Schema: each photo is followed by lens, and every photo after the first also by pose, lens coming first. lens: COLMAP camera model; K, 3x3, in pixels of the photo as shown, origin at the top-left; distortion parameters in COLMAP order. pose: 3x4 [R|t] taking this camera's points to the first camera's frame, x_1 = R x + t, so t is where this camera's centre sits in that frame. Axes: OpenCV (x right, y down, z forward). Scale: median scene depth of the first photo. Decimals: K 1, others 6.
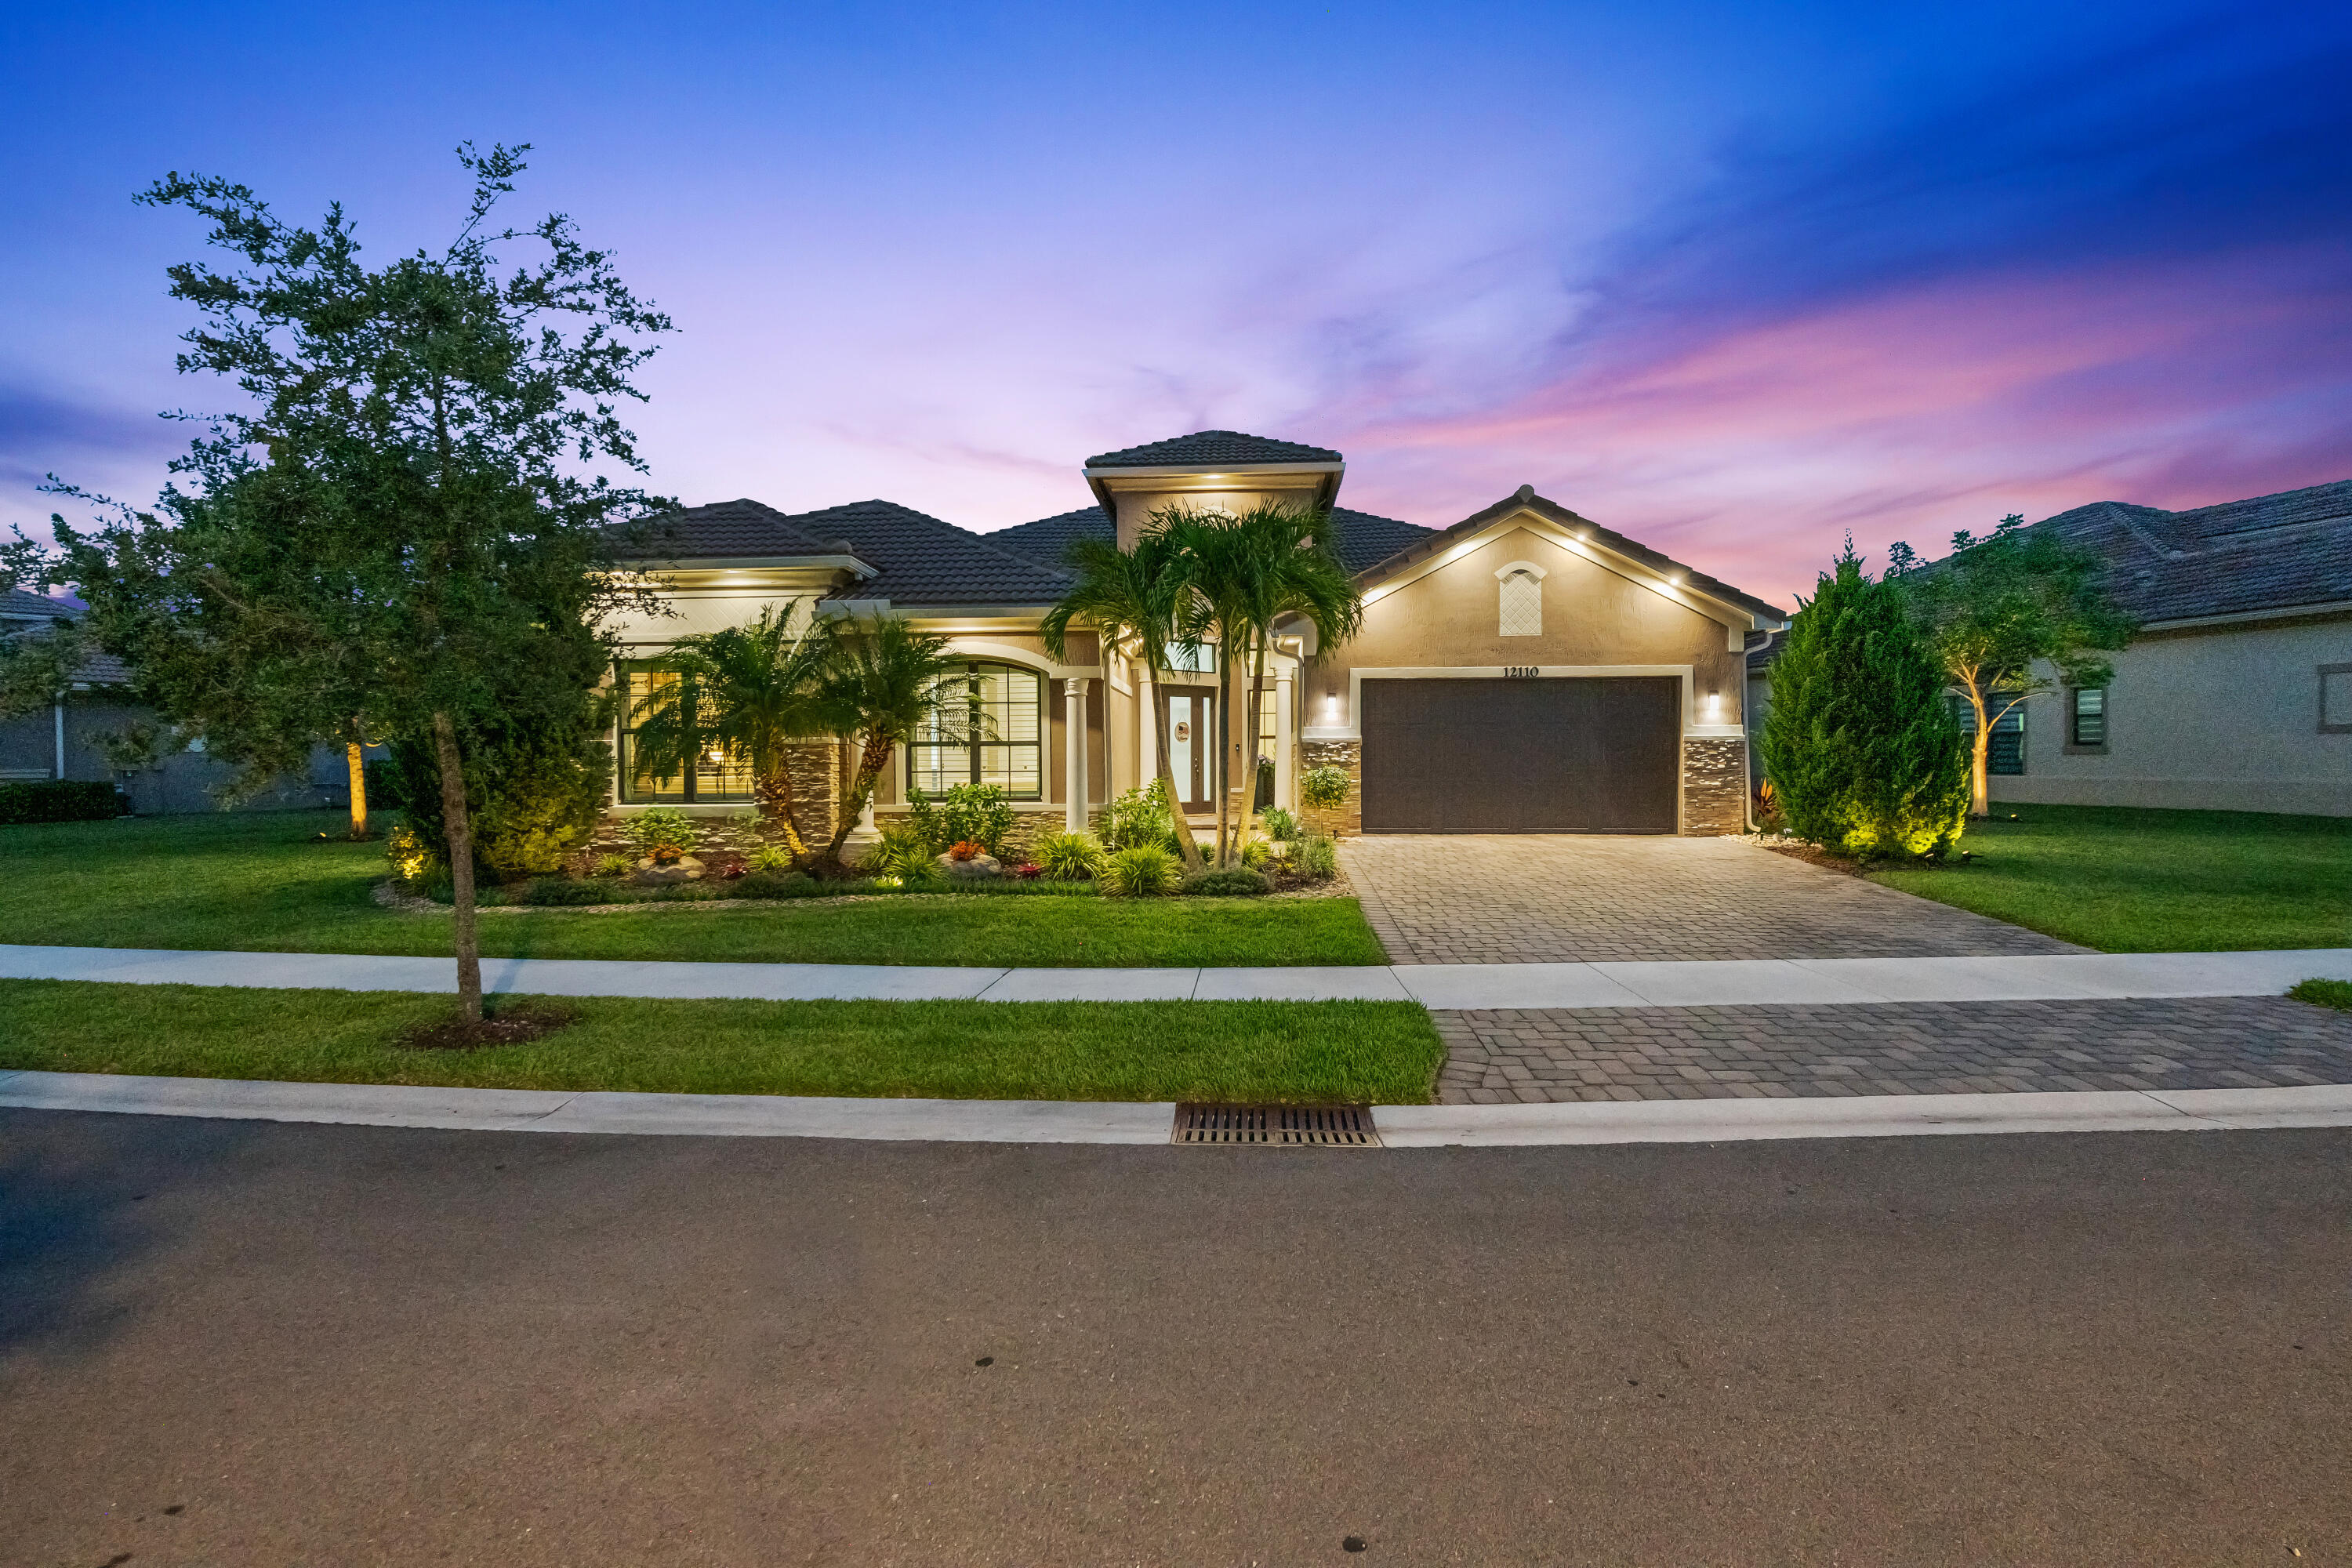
lens RADIAL K [[1116.2, 0, 1172.5], [0, 1116.2, 784.7], [0, 0, 1]] dist [0.002779, 0.000106]
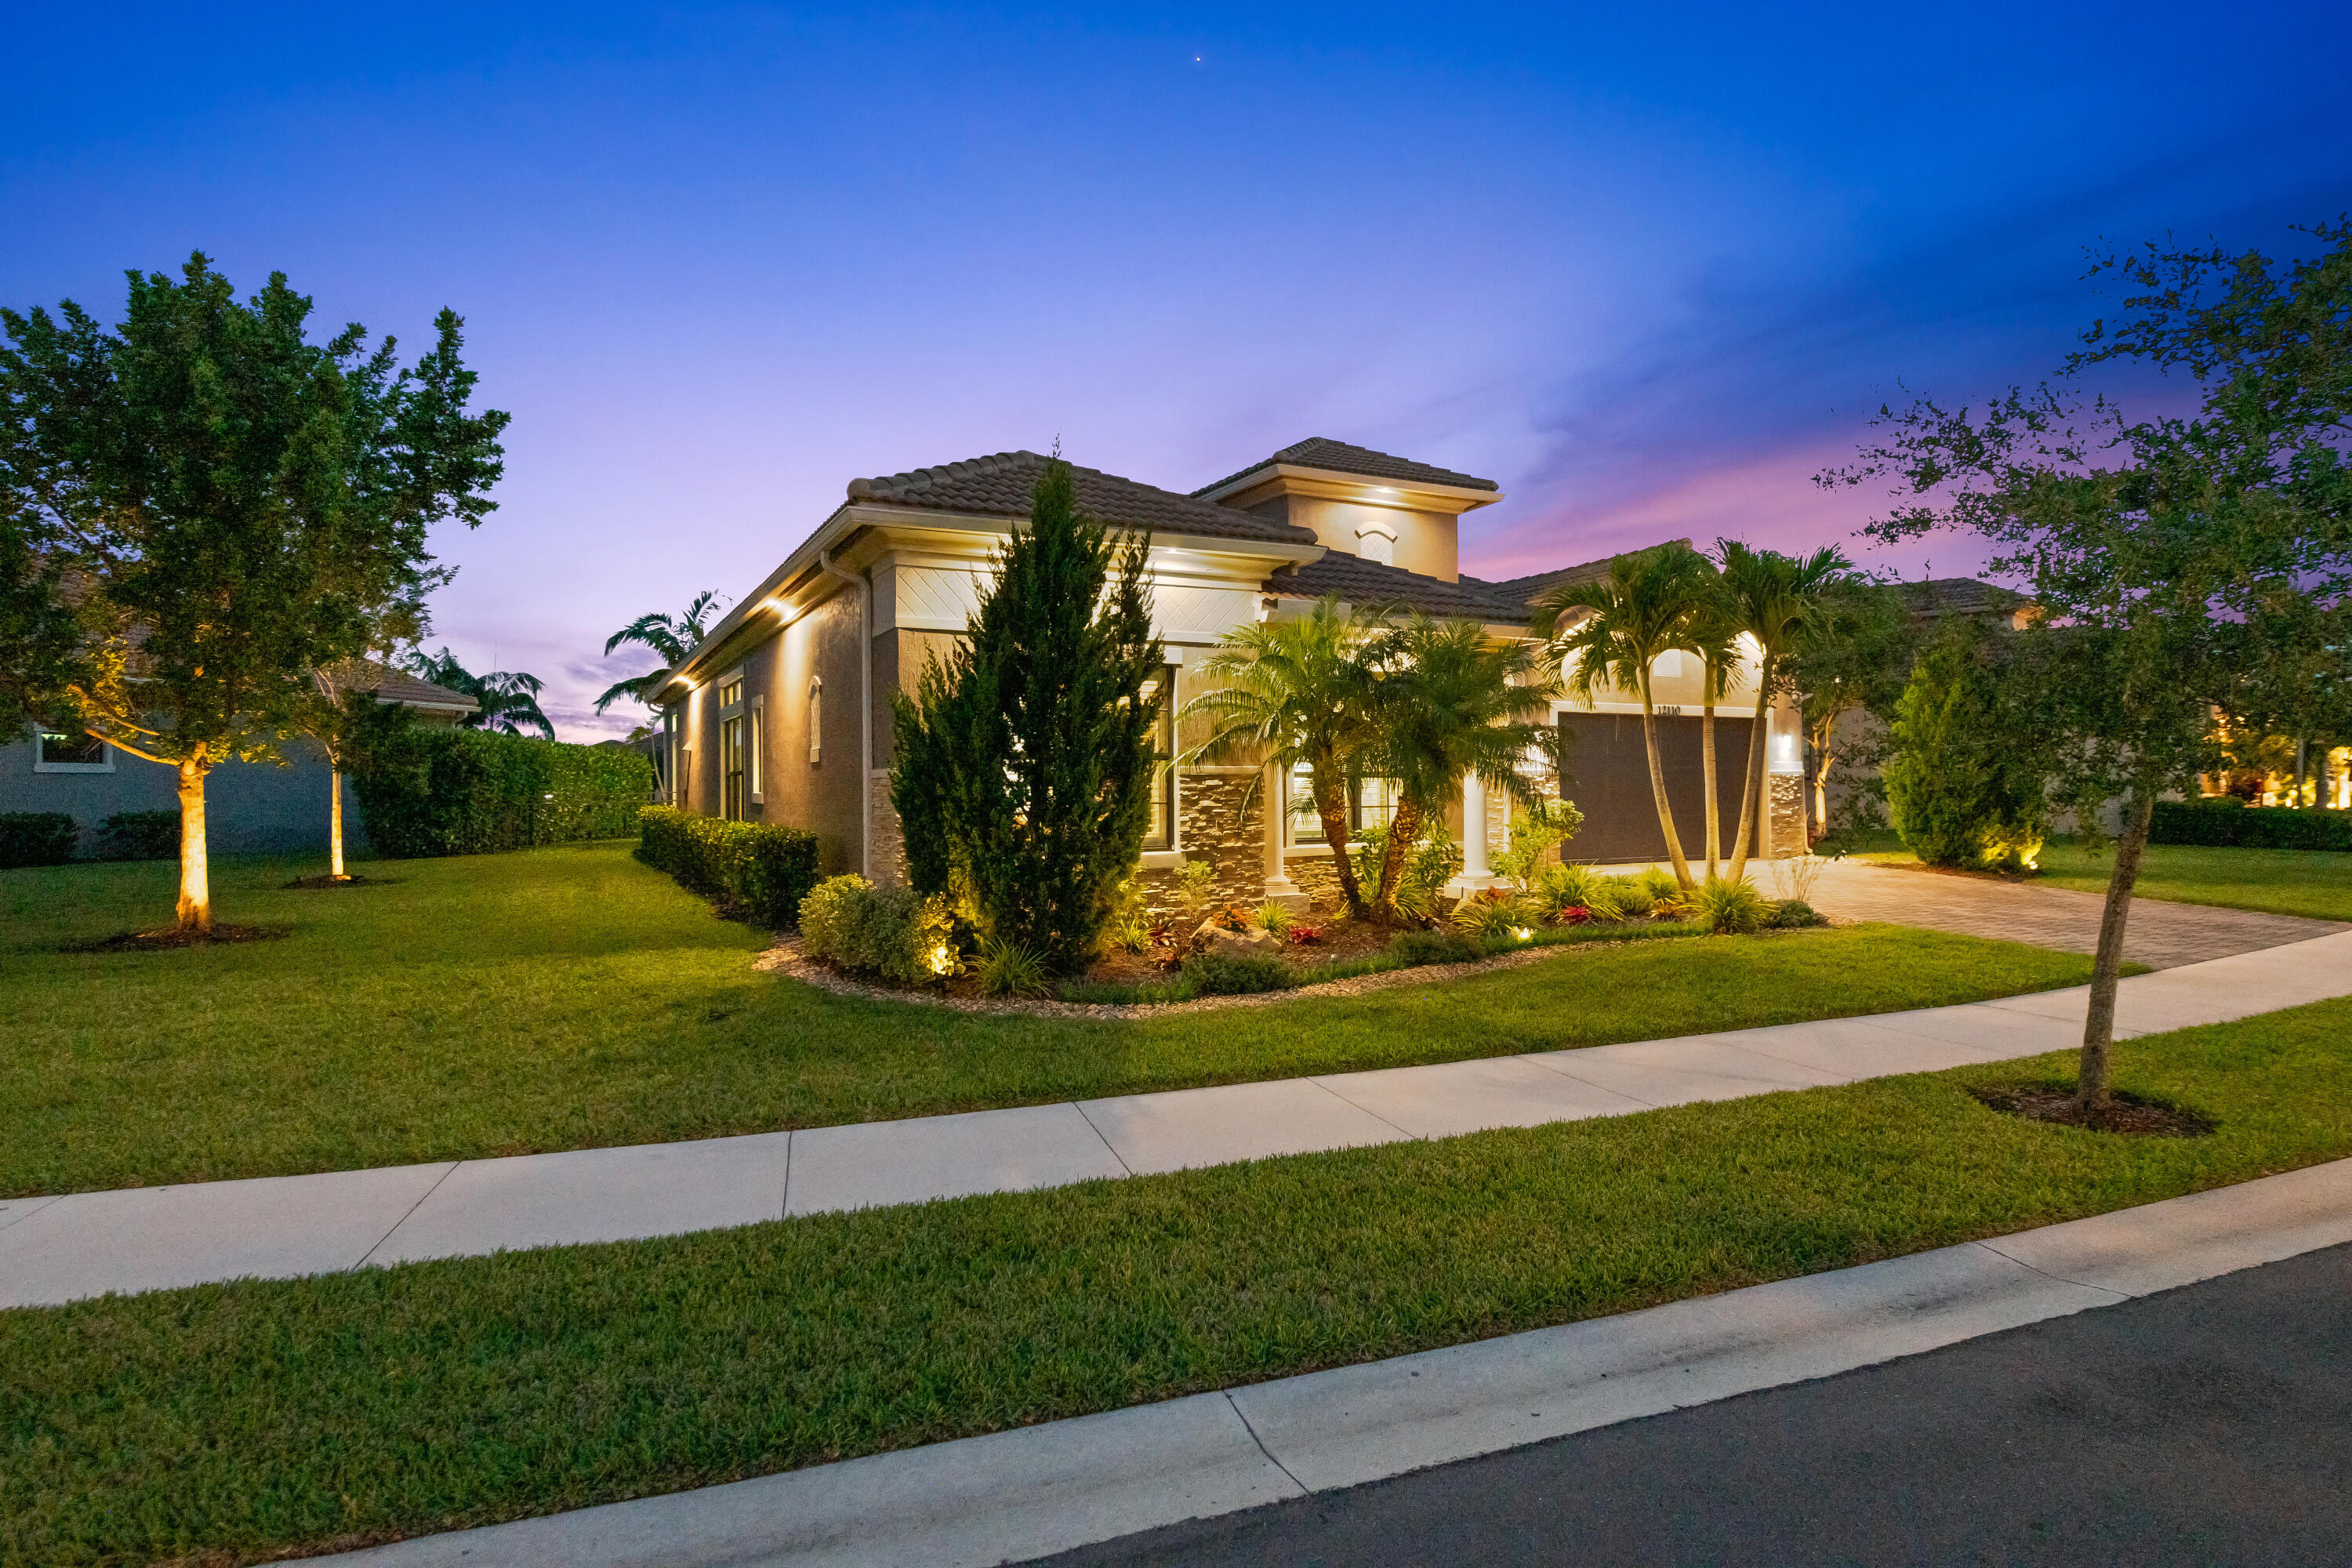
lens RADIAL K [[1310.1, 0, 1176.1], [0, 1310.1, 782.8], [0, 0, 1]] dist [0.022173, 0.000325]
pose [[0.839071, 0.001619, 0.544020, -0.802552], [0.015365, 0.999526, -0.026673, -0.005365], [-0.543806, 0.030740, 0.838648, 0.218253]]
